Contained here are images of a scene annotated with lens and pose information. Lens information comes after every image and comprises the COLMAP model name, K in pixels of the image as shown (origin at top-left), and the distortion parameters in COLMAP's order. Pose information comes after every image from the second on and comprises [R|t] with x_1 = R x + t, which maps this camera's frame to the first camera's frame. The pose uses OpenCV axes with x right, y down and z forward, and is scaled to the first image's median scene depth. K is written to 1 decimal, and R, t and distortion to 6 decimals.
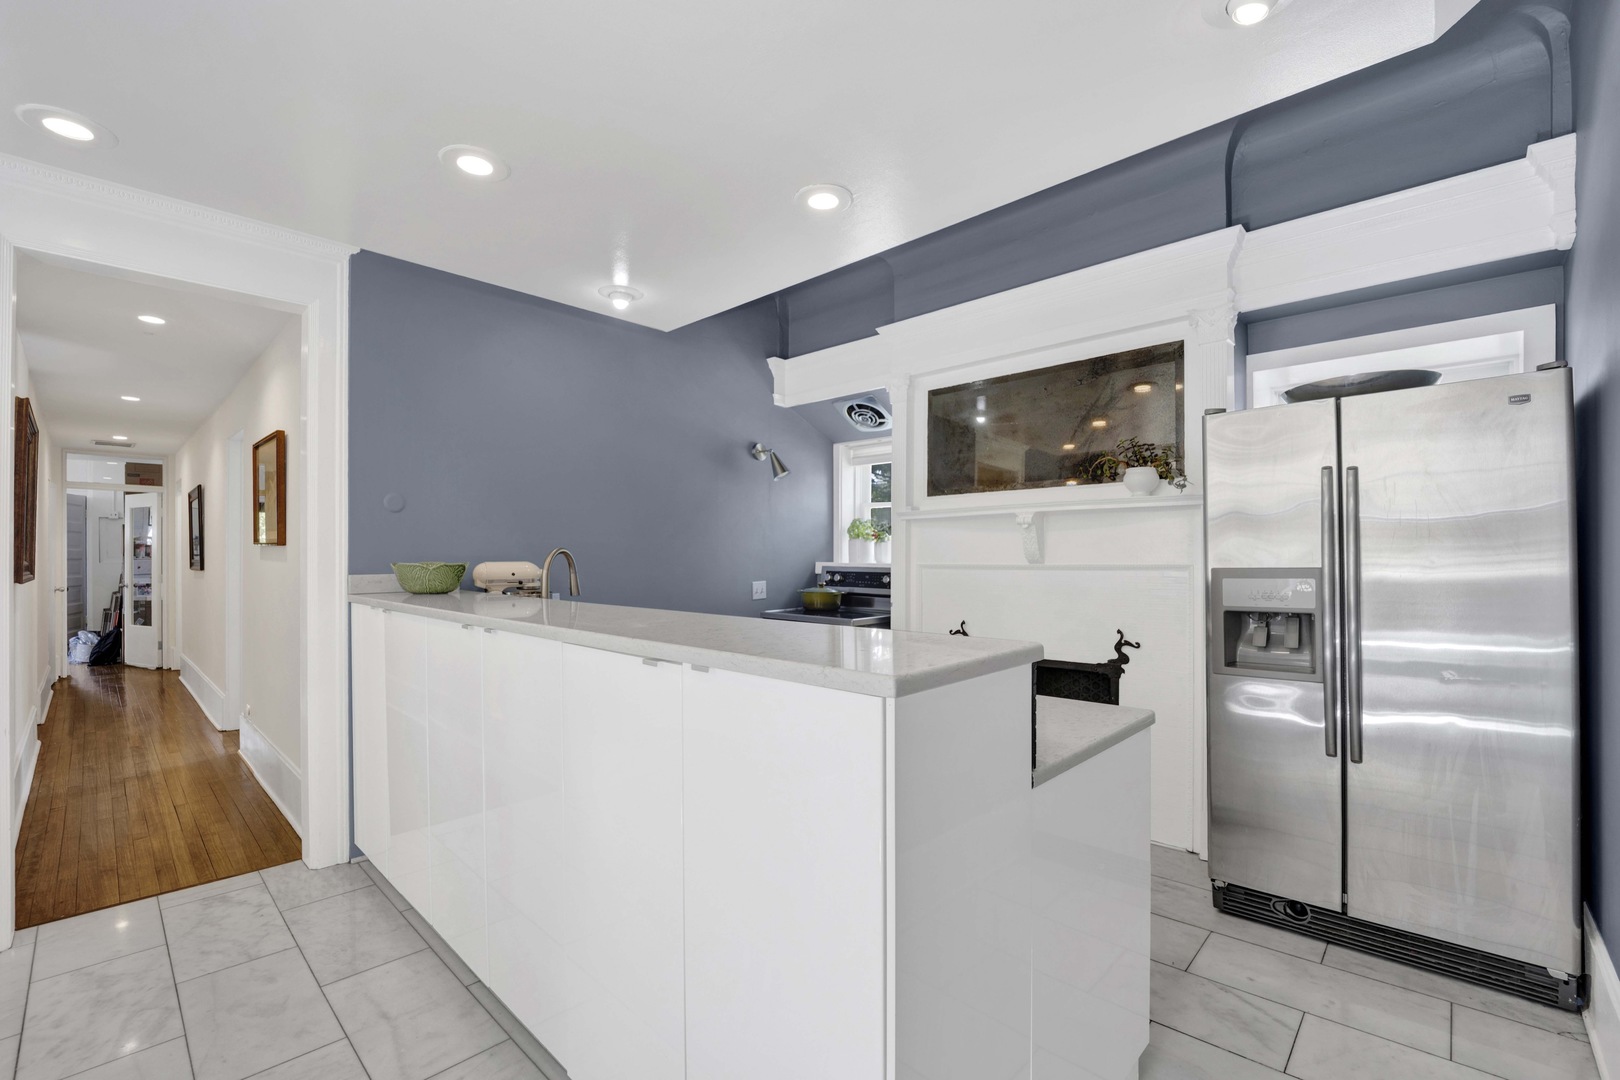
lens RADIAL K [[702.2, 0, 823.1], [0, 702.2, 556.6], [0, 0, 1]] dist [-0.021906, -0.000563]
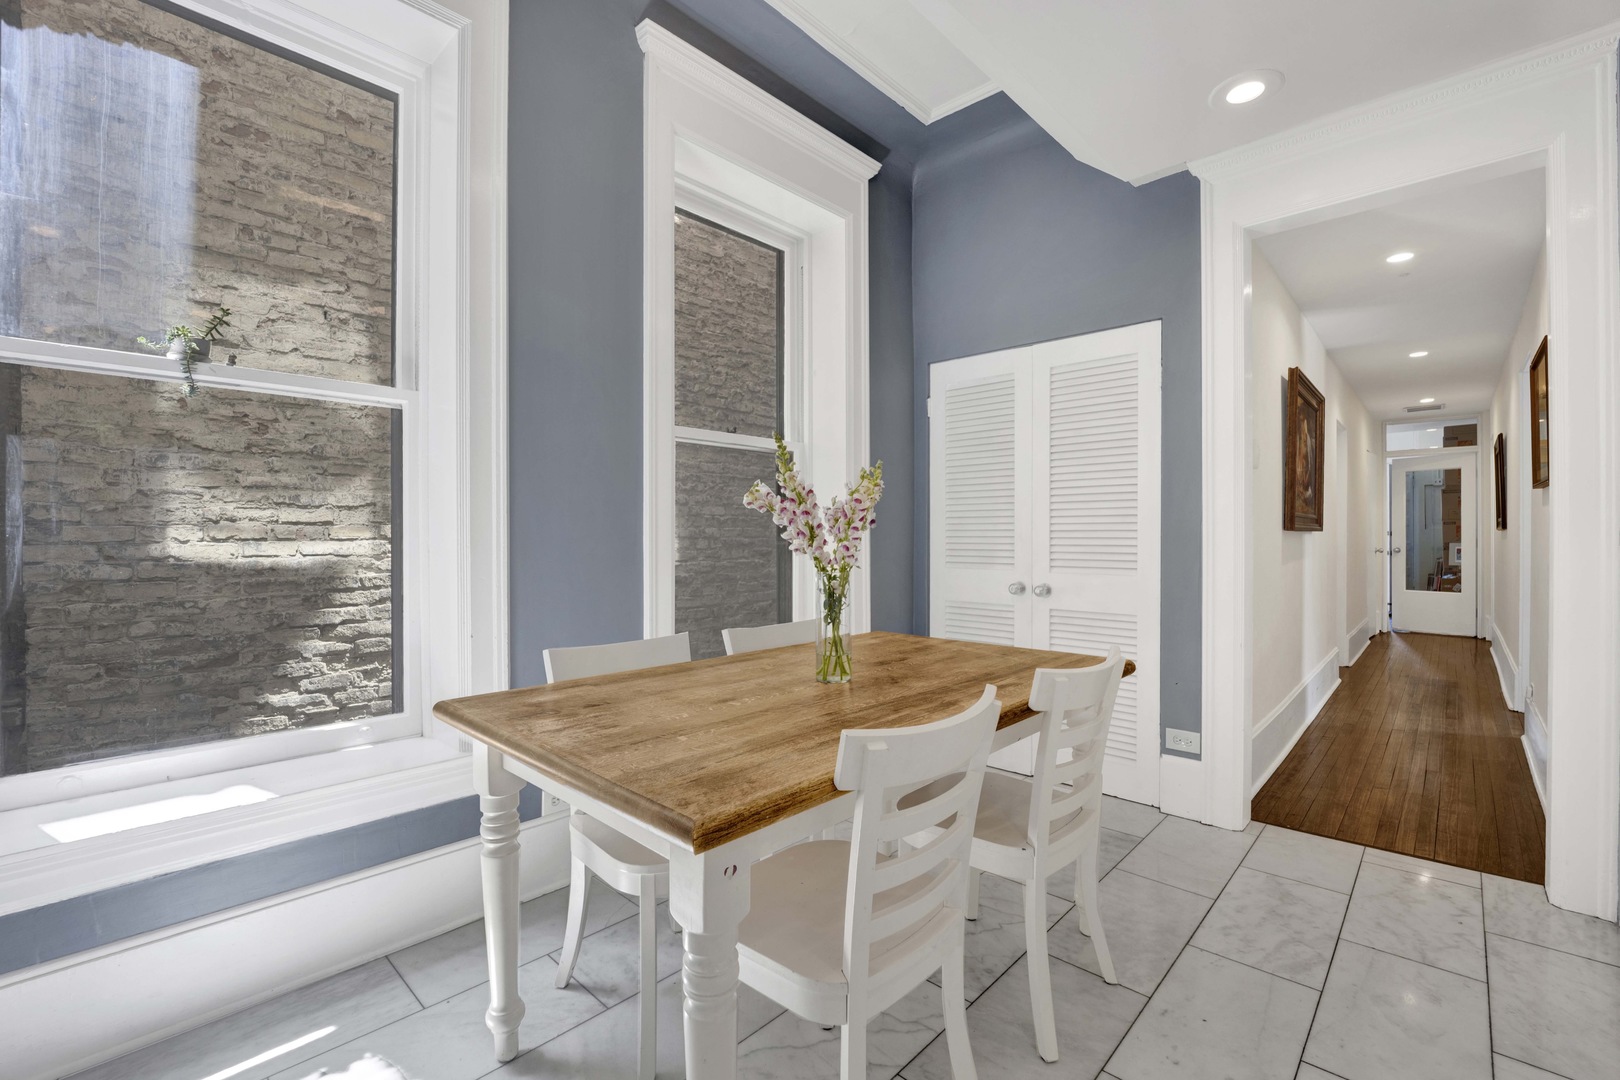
lens RADIAL K [[702.2, 0, 797.5], [0, 702.2, 540.7], [0, 0, 1]] dist [-0.021906, -0.000563]
pose [[-0.013756, 0.007416, -0.999878, 0.002717], [0.003014, 0.999968, 0.007376, 0.048735], [0.999901, -0.002912, -0.013778, 0.185741]]
